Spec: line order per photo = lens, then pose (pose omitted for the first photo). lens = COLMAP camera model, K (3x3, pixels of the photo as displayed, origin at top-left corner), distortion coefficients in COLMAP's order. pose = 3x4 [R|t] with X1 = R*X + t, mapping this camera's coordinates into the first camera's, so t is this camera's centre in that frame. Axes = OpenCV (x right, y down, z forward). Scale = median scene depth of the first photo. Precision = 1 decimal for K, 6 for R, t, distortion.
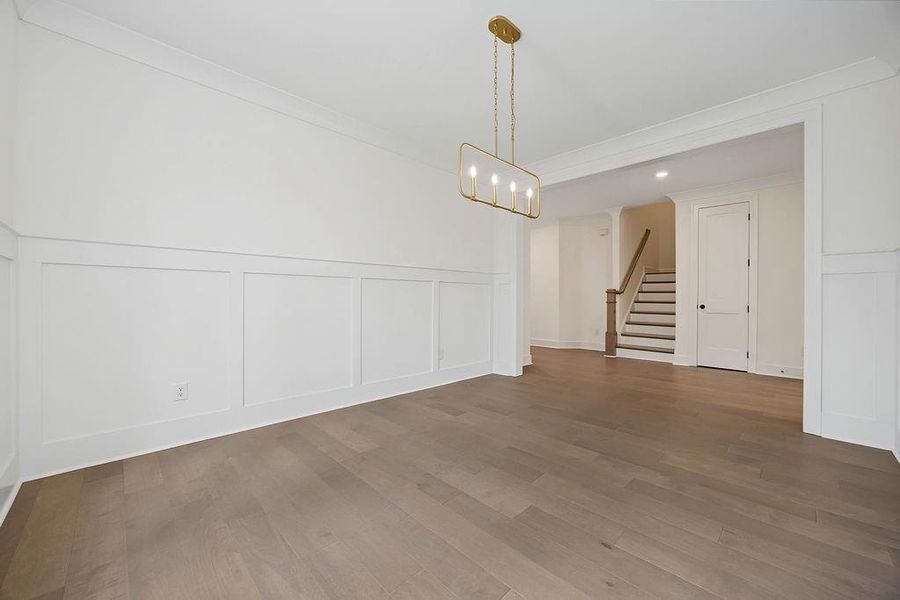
lens RADIAL K [[348.2, 0, 450.0], [0, 348.2, 300.0], [0, 0, 1]] dist [-0.025558, -0.000036]
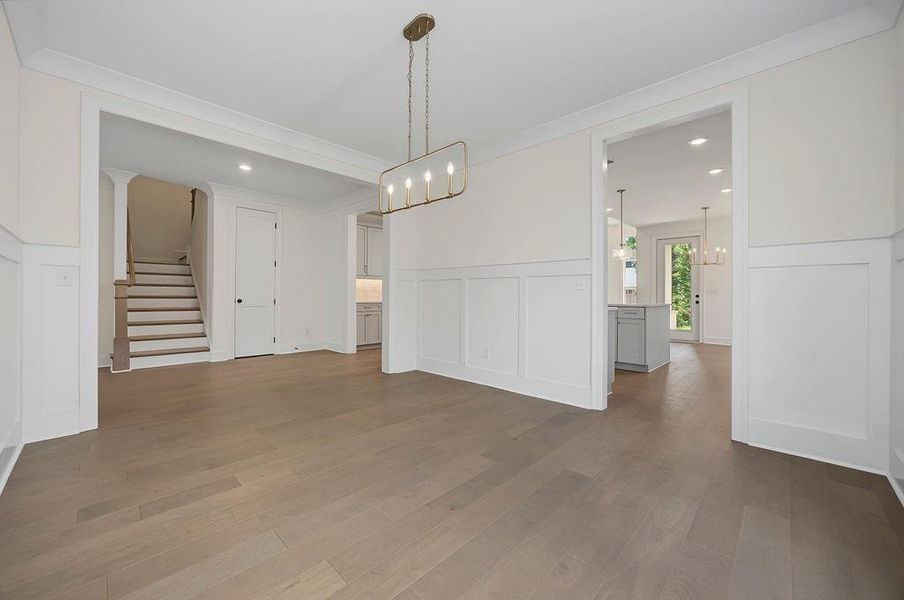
lens RADIAL K [[350.6, 0, 452.0], [0, 350.6, 300.0], [0, 0, 1]] dist [0.000881, 0.000041]
pose [[-0.023505, -0.018995, 0.999543, -0.408683], [-0.002553, 0.999817, 0.018940, -0.005786], [-0.999720, -0.002106, -0.023549, 0.430834]]
